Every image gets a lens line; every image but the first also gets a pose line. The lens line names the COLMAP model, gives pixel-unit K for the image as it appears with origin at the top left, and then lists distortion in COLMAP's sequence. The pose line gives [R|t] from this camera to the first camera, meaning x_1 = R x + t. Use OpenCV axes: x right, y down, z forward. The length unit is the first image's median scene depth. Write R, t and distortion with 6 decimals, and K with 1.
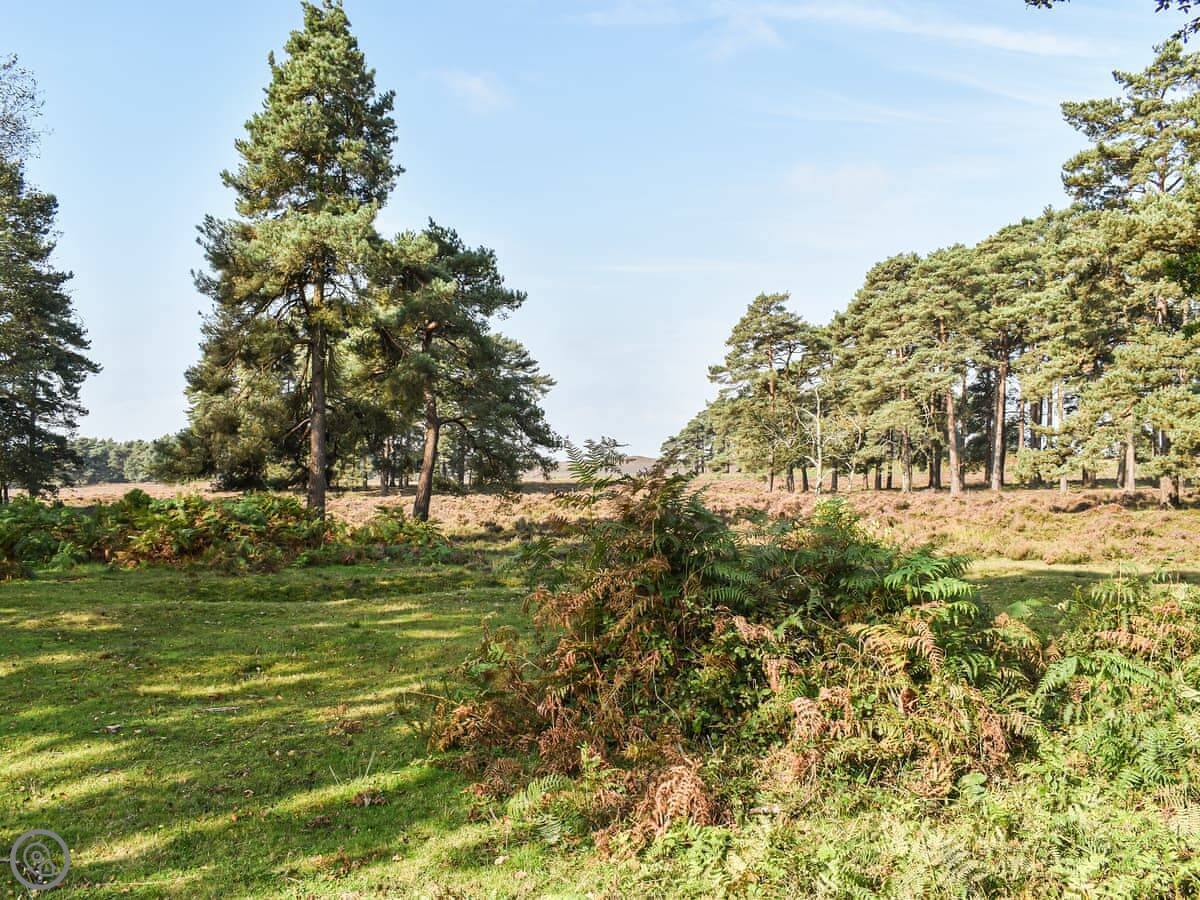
lens RADIAL K [[1147.3, 0, 578.6], [0, 1147.3, 455.7], [0, 0, 1]] dist [-0.096504, 0.016140]
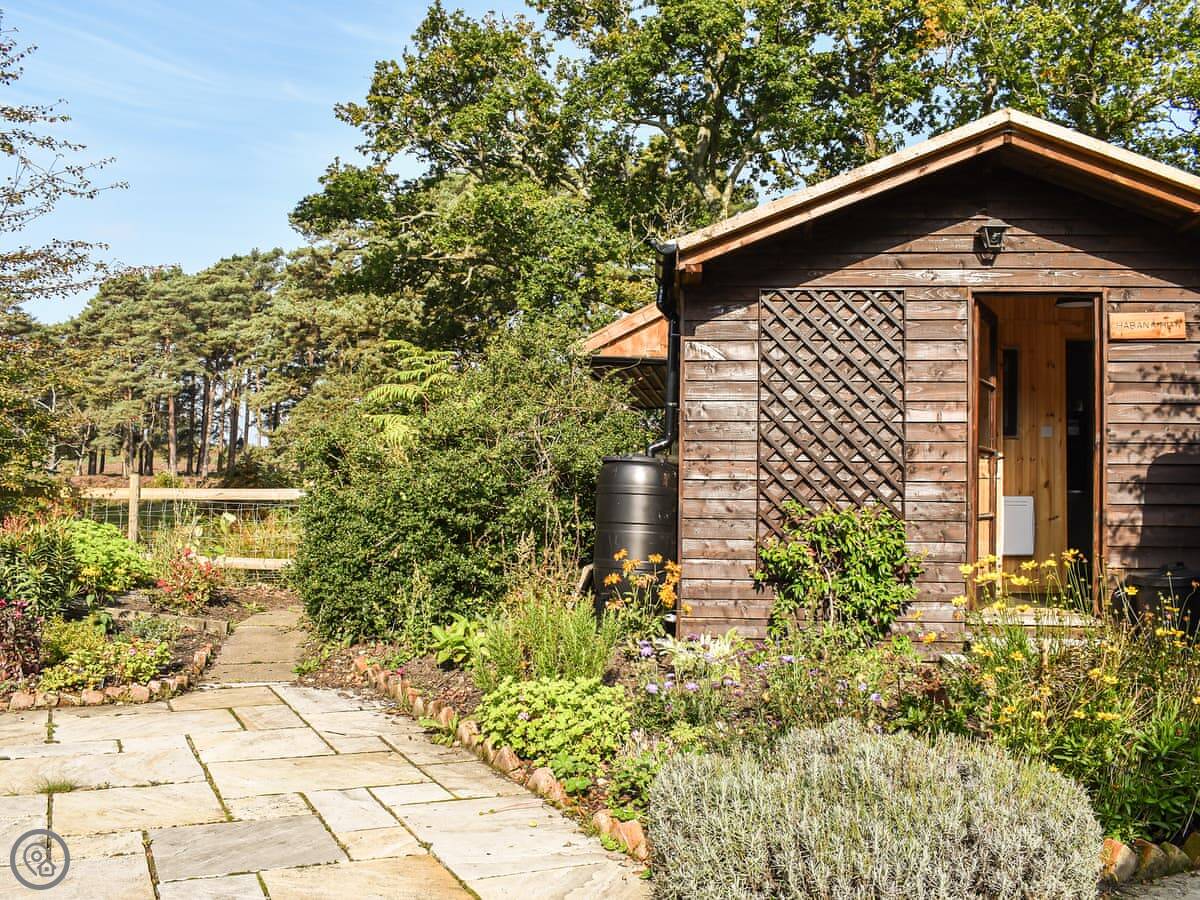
lens RADIAL K [[1147.3, 0, 578.6], [0, 1147.3, 455.7], [0, 0, 1]] dist [-0.096504, 0.016140]
pose [[0.762602, 0.027166, 0.646297, -0.121230], [-0.031943, 0.999480, -0.004320, 0.000173], [-0.646078, -0.017351, 0.763074, -0.205174]]
